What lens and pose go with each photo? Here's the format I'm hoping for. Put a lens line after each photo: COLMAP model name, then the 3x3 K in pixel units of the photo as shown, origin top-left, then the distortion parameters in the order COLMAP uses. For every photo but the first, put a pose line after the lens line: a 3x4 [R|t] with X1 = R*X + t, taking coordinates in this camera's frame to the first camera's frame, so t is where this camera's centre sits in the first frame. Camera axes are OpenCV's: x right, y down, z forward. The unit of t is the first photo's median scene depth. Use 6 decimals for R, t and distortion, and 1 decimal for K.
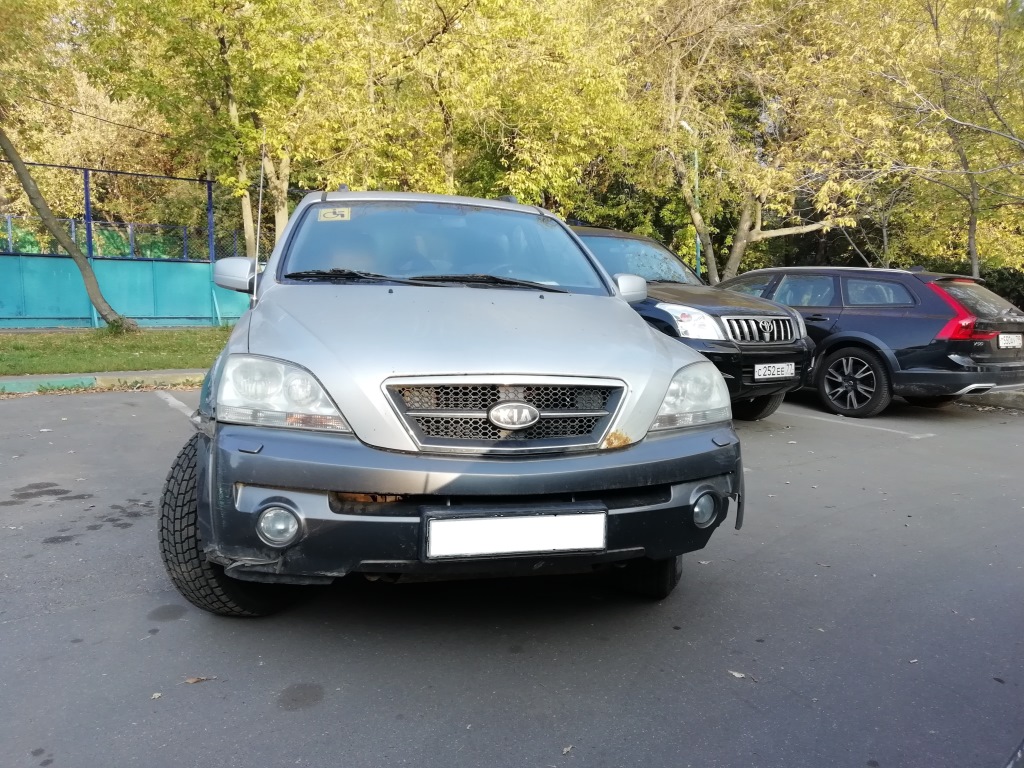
lens RADIAL K [[785.3, 0, 512.0], [0, 785.3, 384.0], [0, 0, 1]] dist [0.031910, -0.003234]
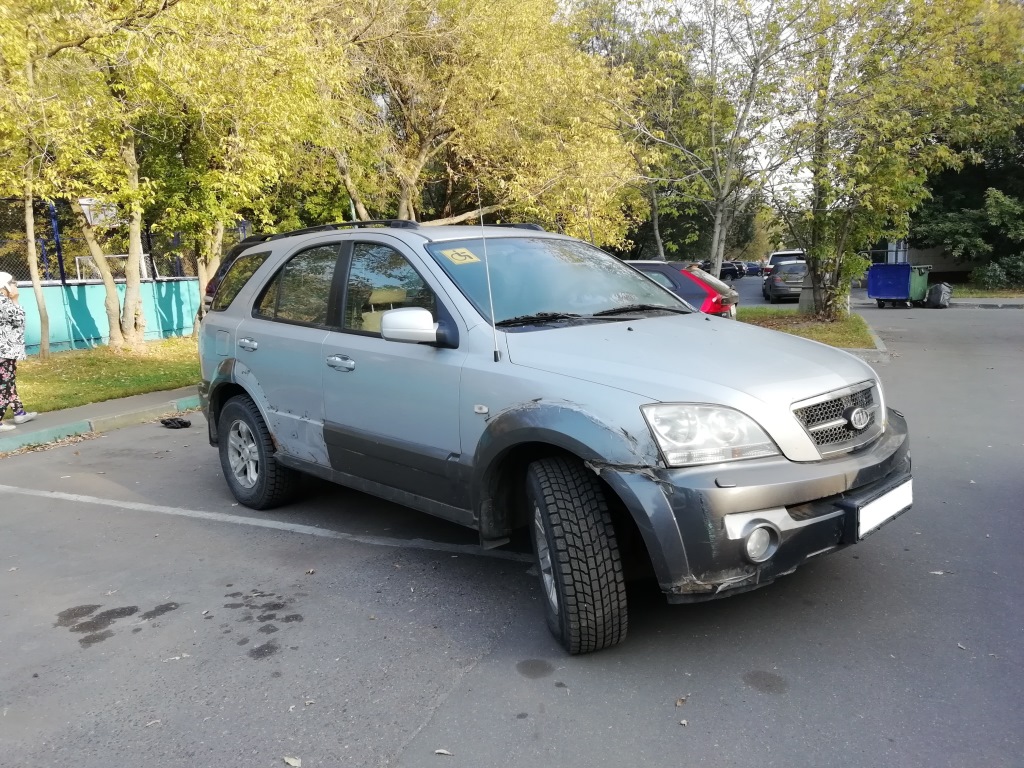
lens RADIAL K [[785.3, 0, 512.0], [0, 785.3, 384.0], [0, 0, 1]] dist [0.031910, -0.003234]
pose [[0.850846, -0.143380, 0.505474, -1.018972], [0.132569, 0.989503, 0.057527, -0.149403], [-0.508416, 0.018064, 0.860922, 0.149849]]
